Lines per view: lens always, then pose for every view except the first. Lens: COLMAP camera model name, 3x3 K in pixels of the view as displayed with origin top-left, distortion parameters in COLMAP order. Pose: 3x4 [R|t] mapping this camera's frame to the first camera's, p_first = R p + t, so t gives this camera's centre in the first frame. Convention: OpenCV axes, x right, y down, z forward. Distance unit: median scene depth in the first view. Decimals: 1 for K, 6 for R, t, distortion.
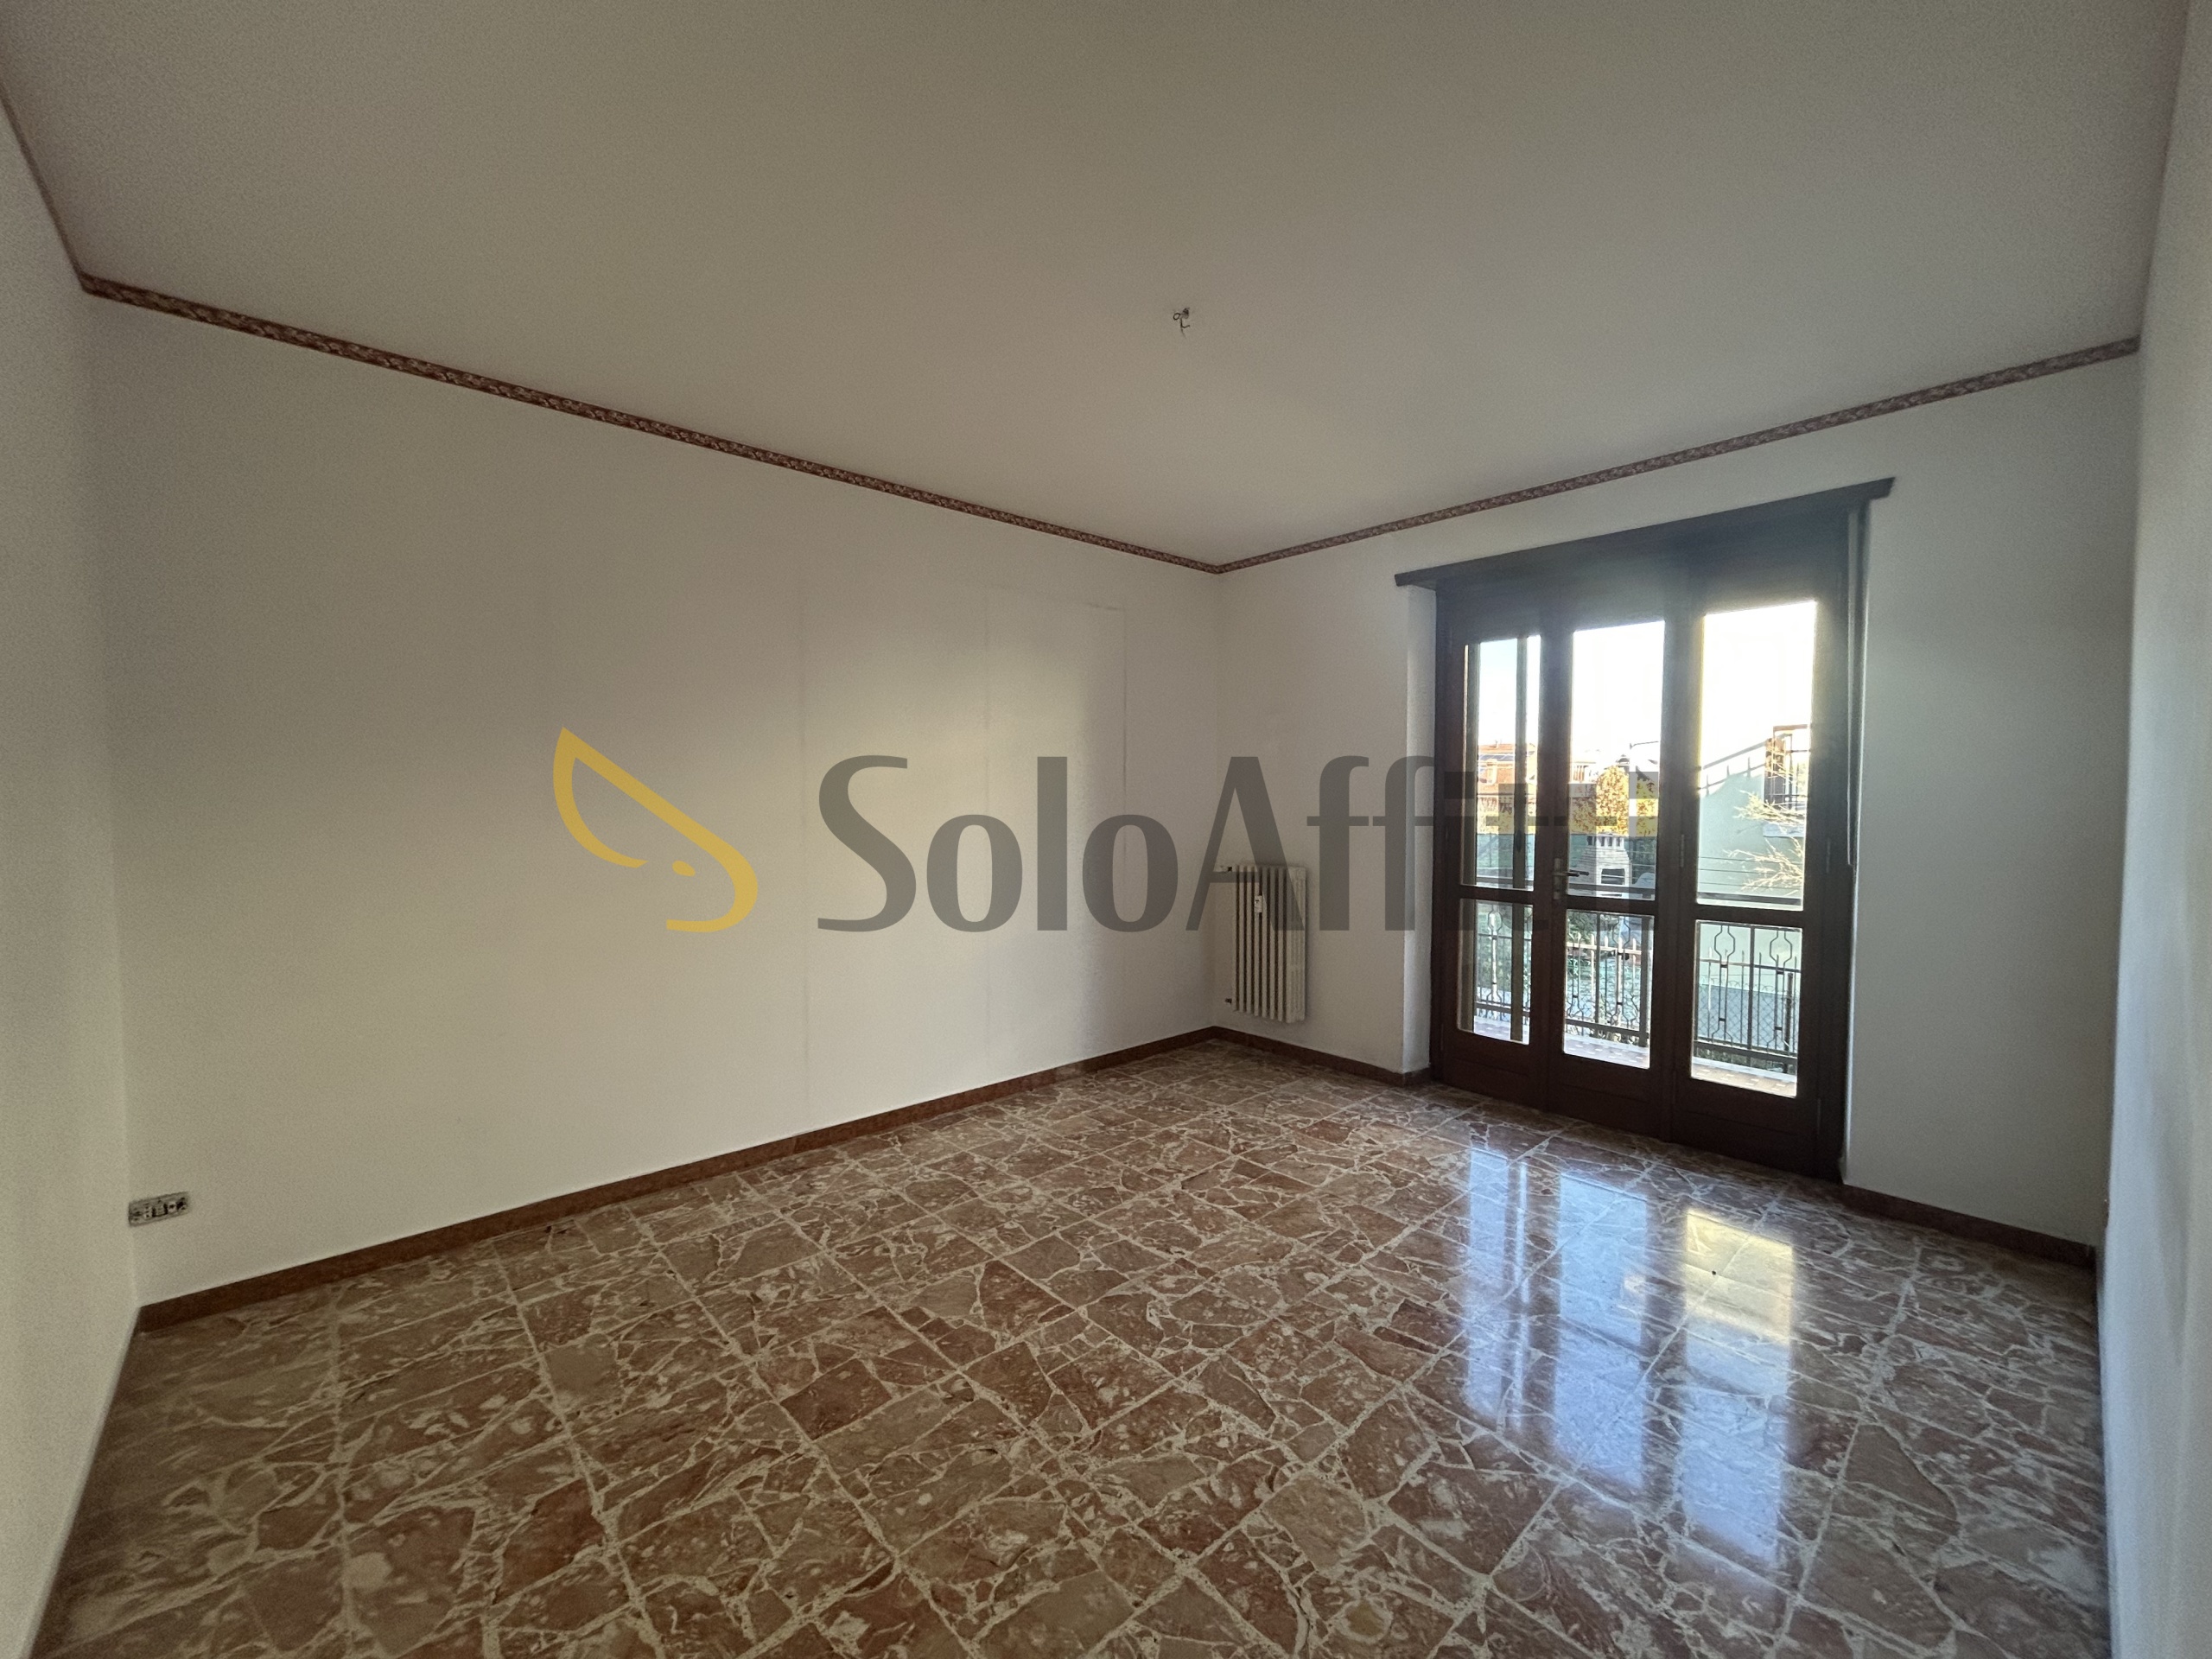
lens RADIAL K [[885.3, 0, 1110.9], [0, 885.3, 837.2], [0, 0, 1]] dist [-0.002249, 0.000507]
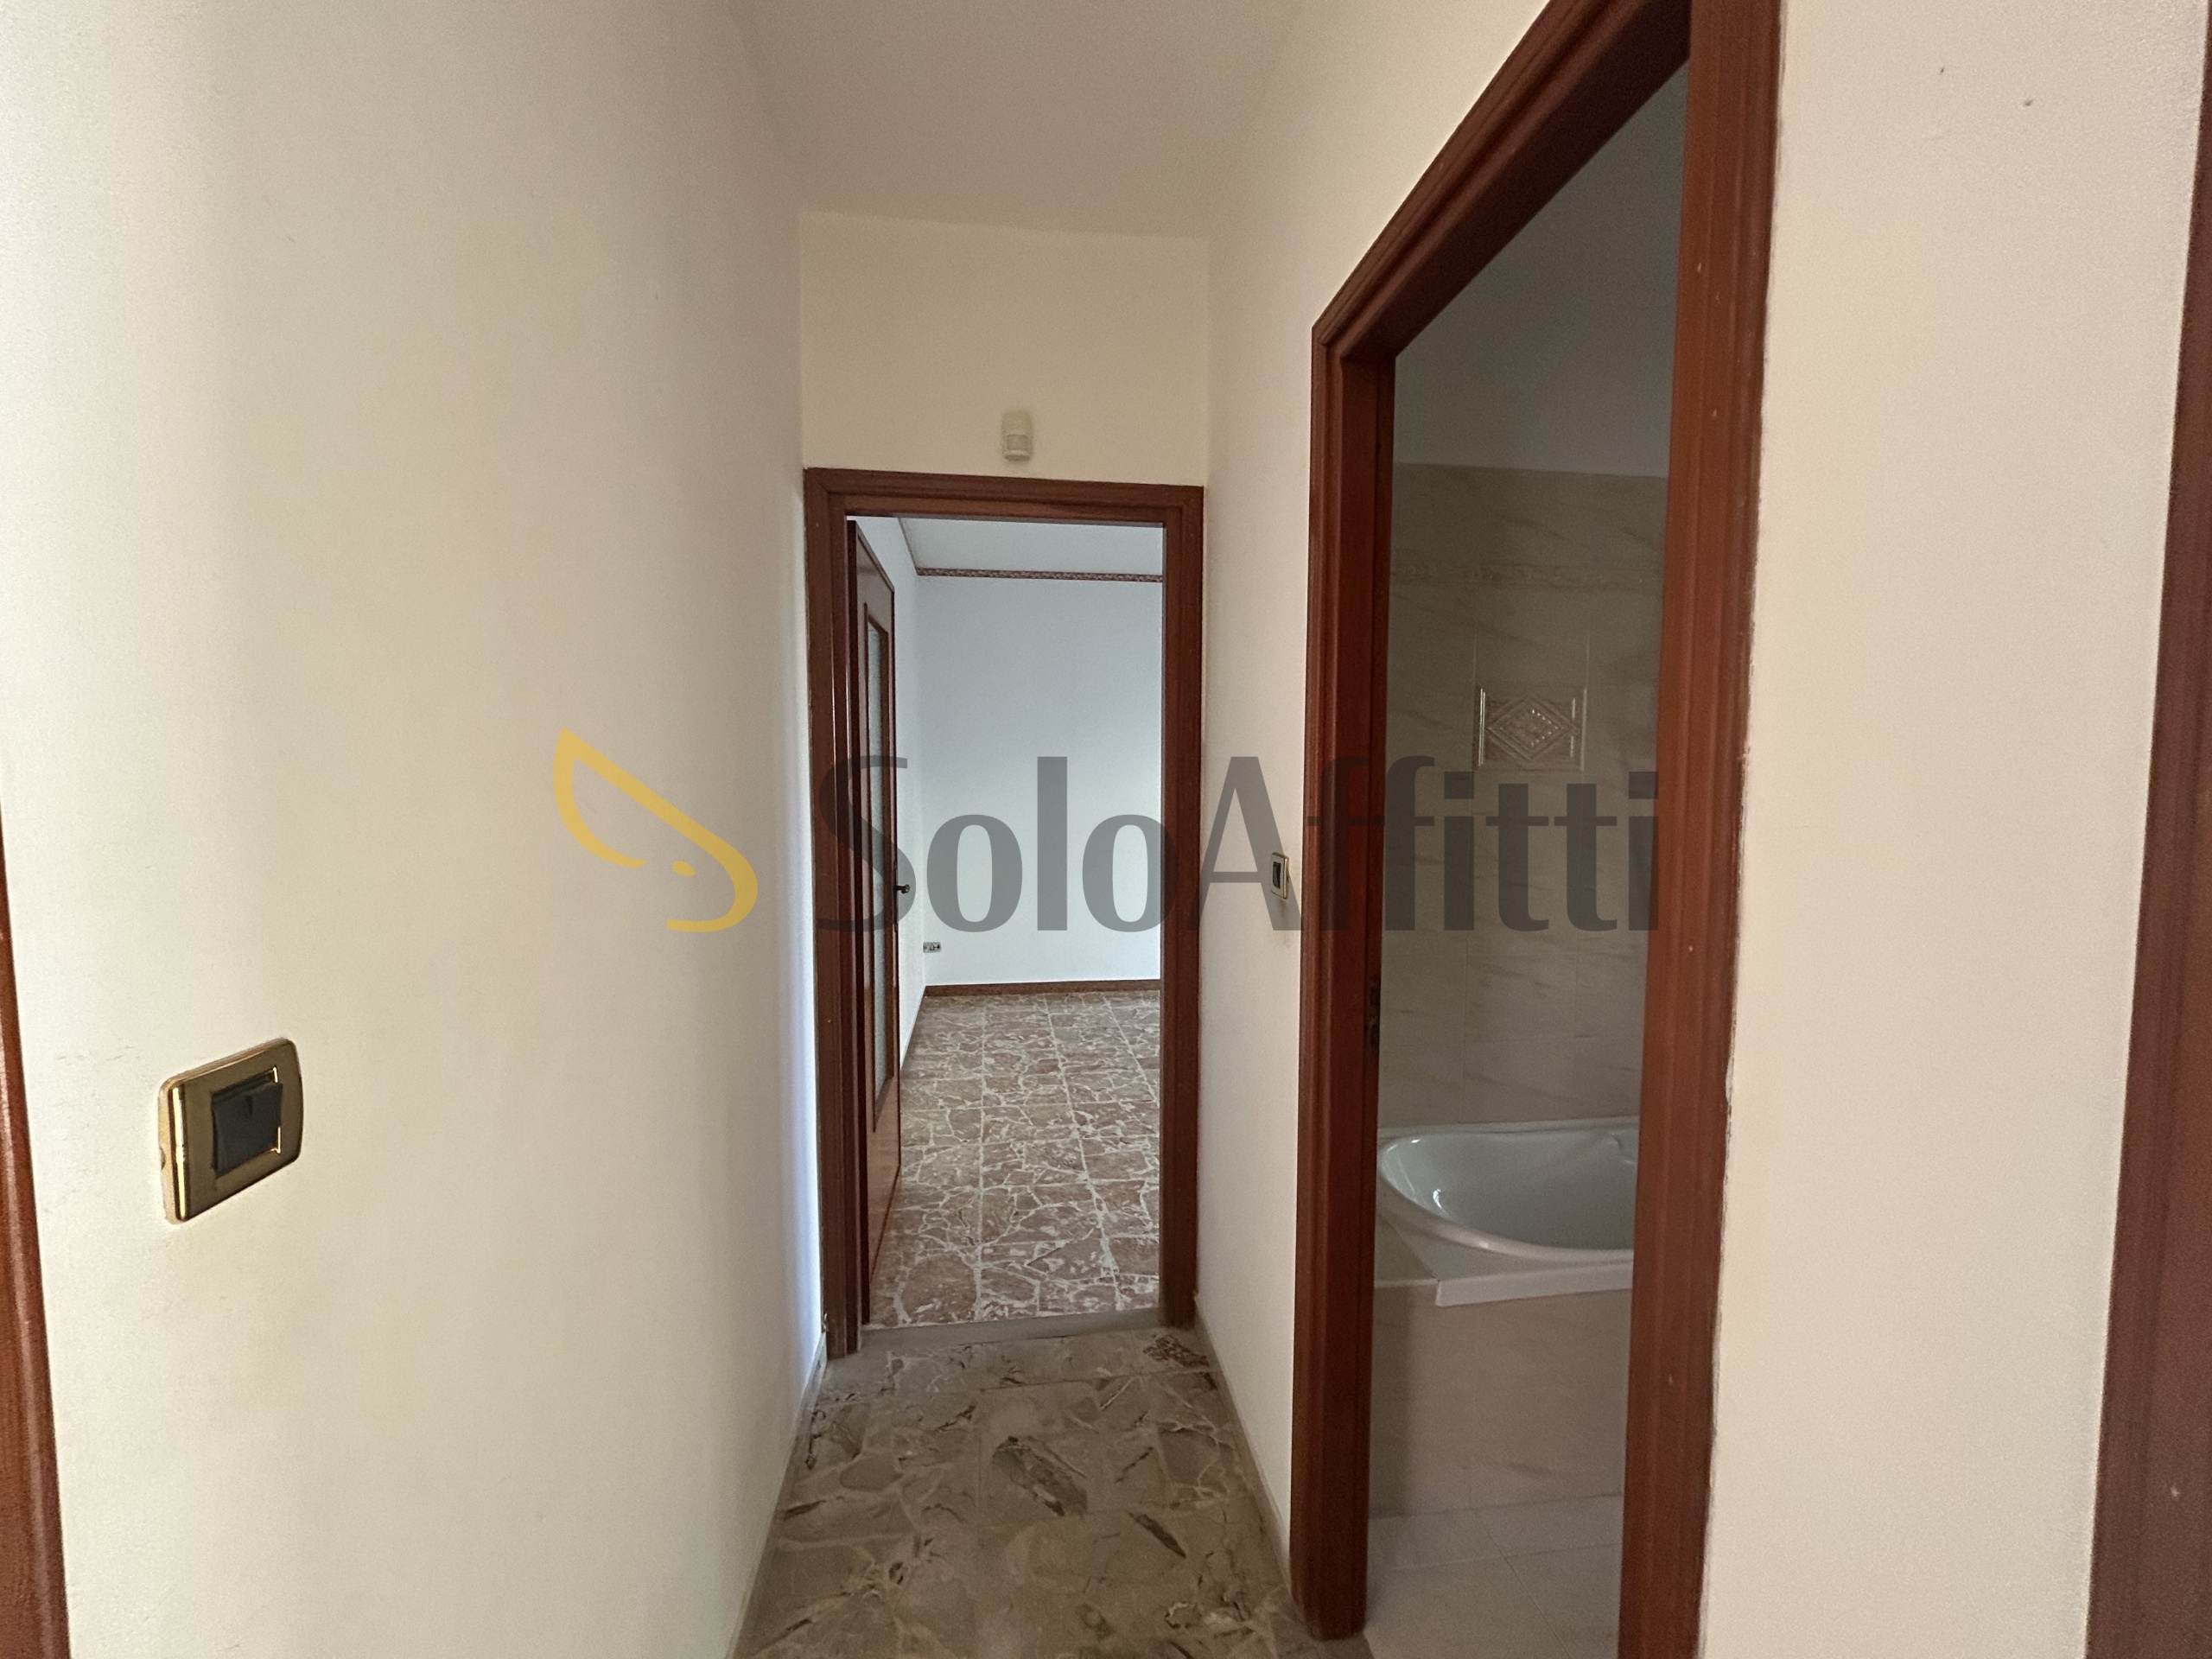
lens RADIAL K [[885.3, 0, 1108.6], [0, 885.3, 832.1], [0, 0, 1]] dist [-0.002249, 0.000507]
pose [[0.822687, 0.036637, -0.567313, 0.747744], [-0.024762, 0.999283, 0.028625, 0.025364], [0.567955, -0.009502, 0.823005, -0.783049]]
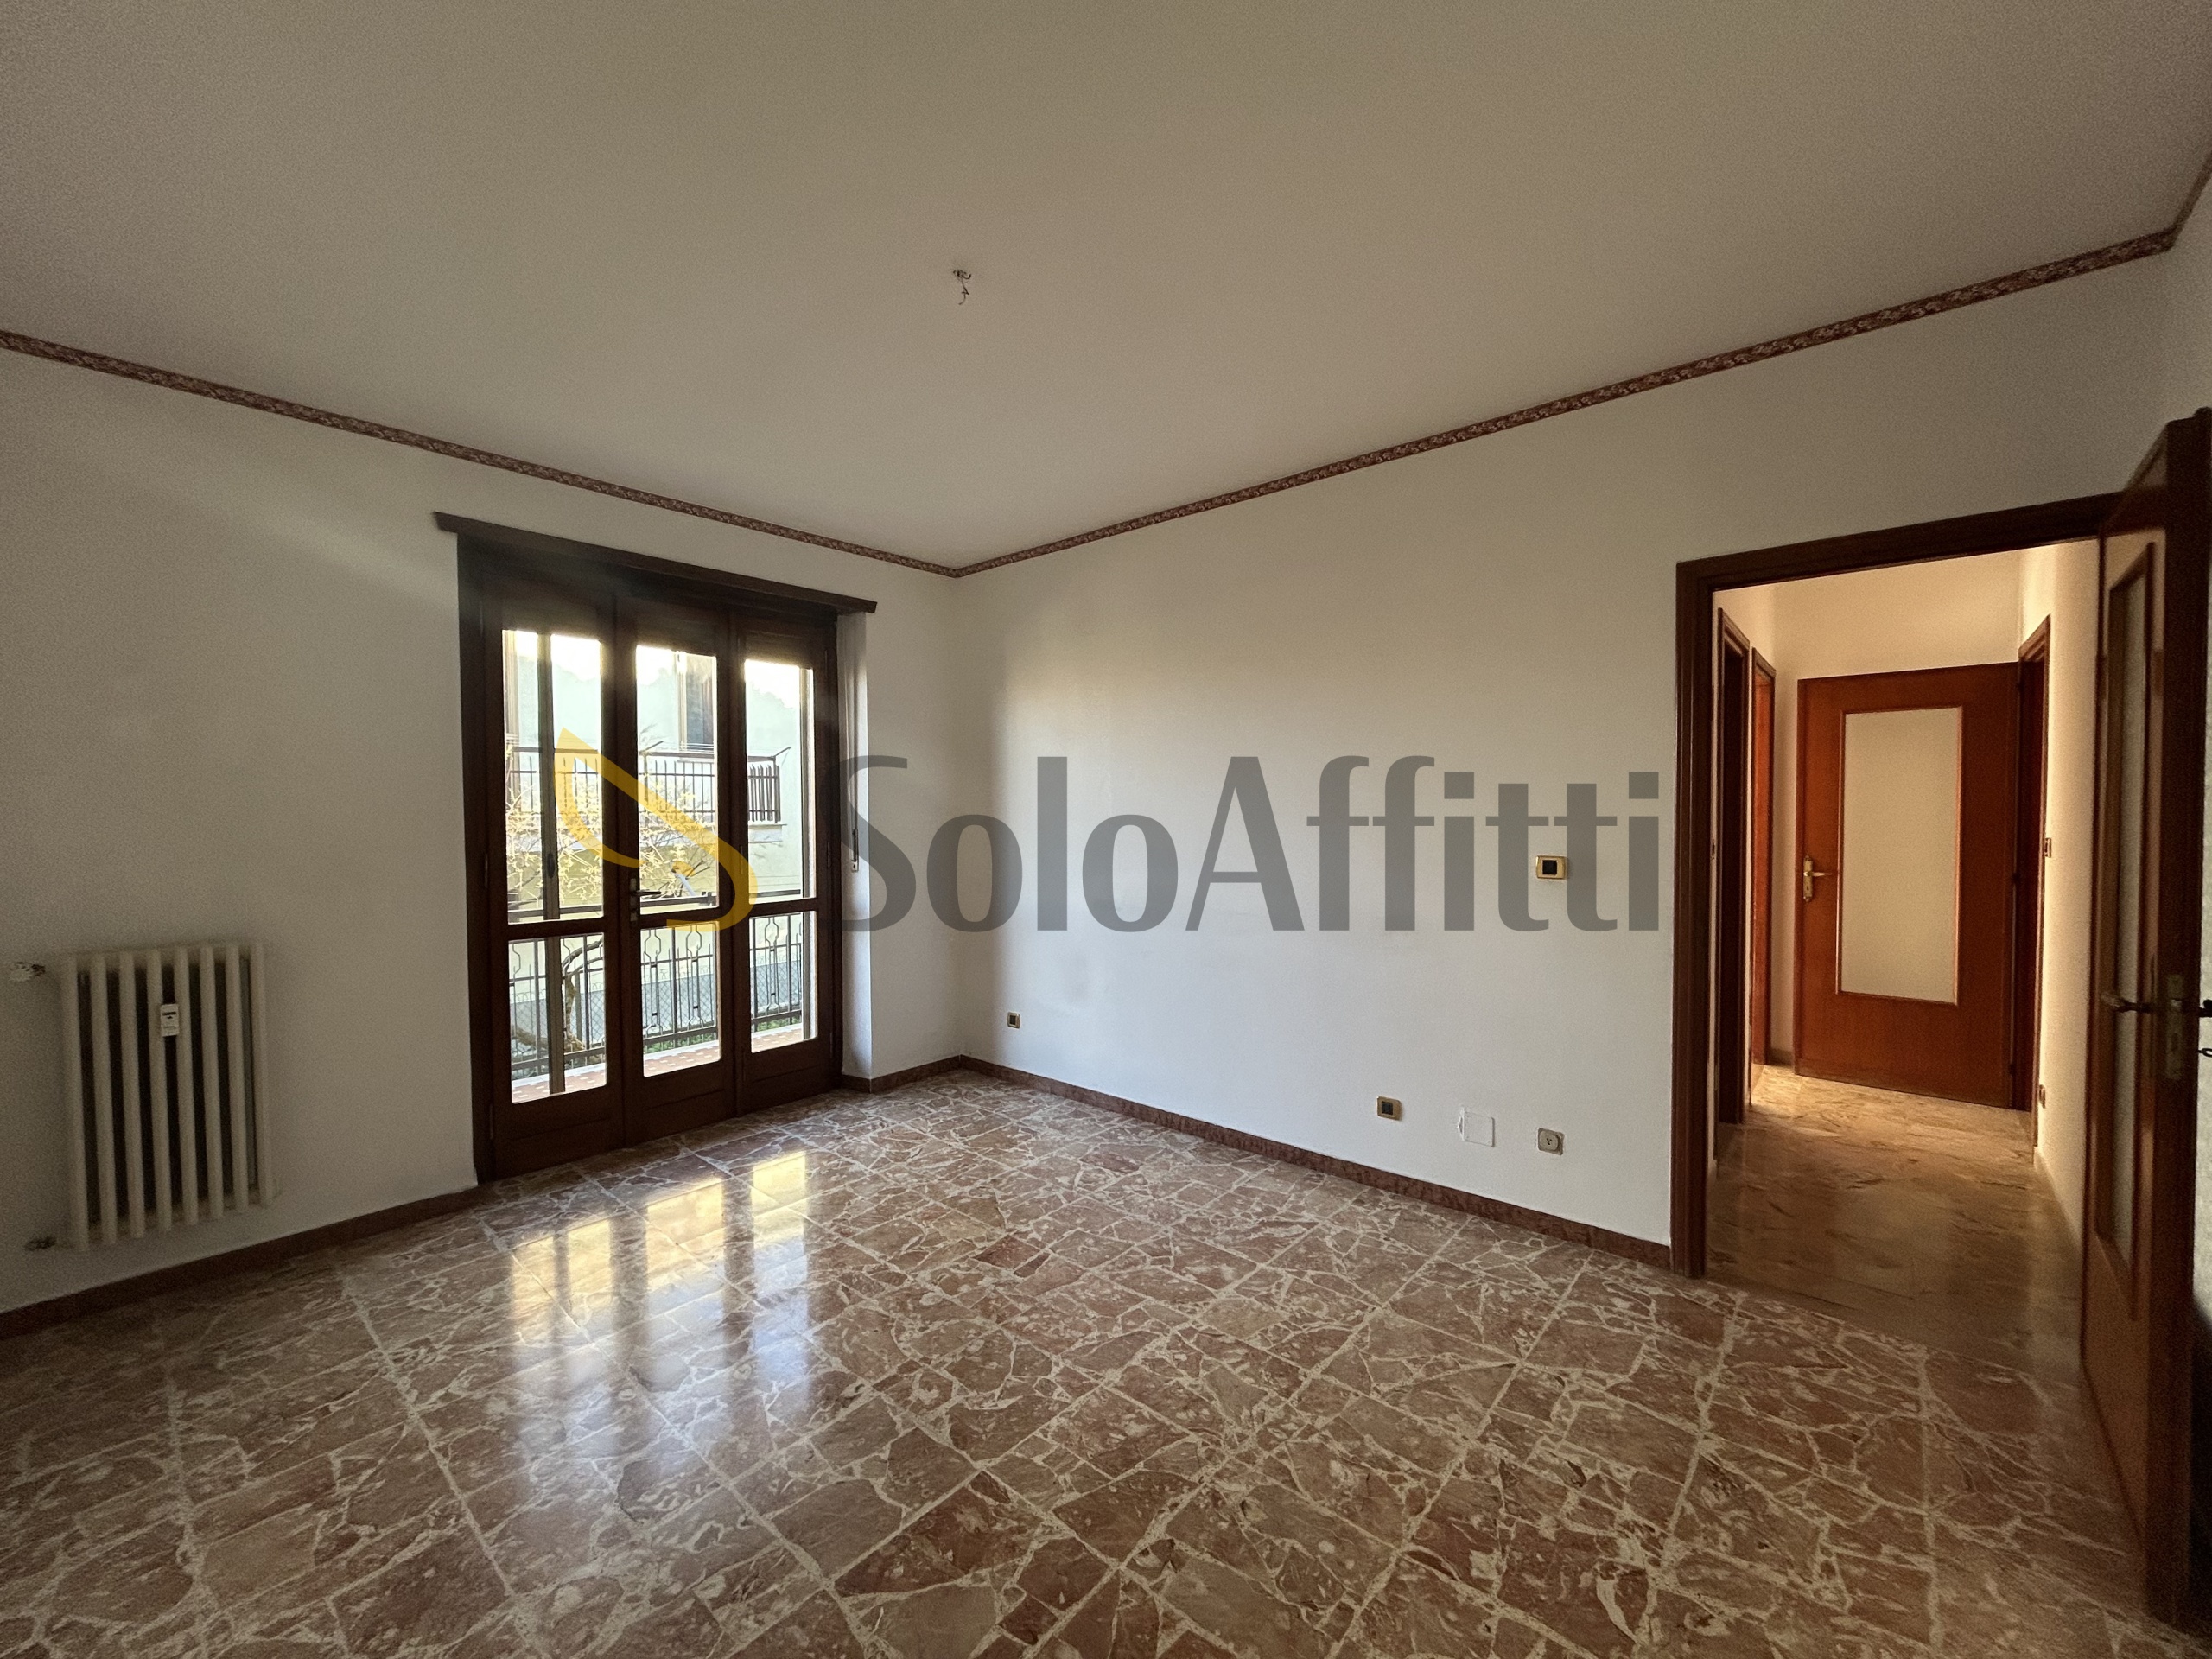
lens RADIAL K [[885.3, 0, 1108.2], [0, 885.3, 825.8], [0, 0, 1]] dist [-0.002249, 0.000507]
pose [[-0.108802, -0.016575, 0.993925, -0.938175], [0.053519, 0.998313, 0.022507, -0.048926], [-0.992622, 0.055643, -0.107731, 1.086633]]
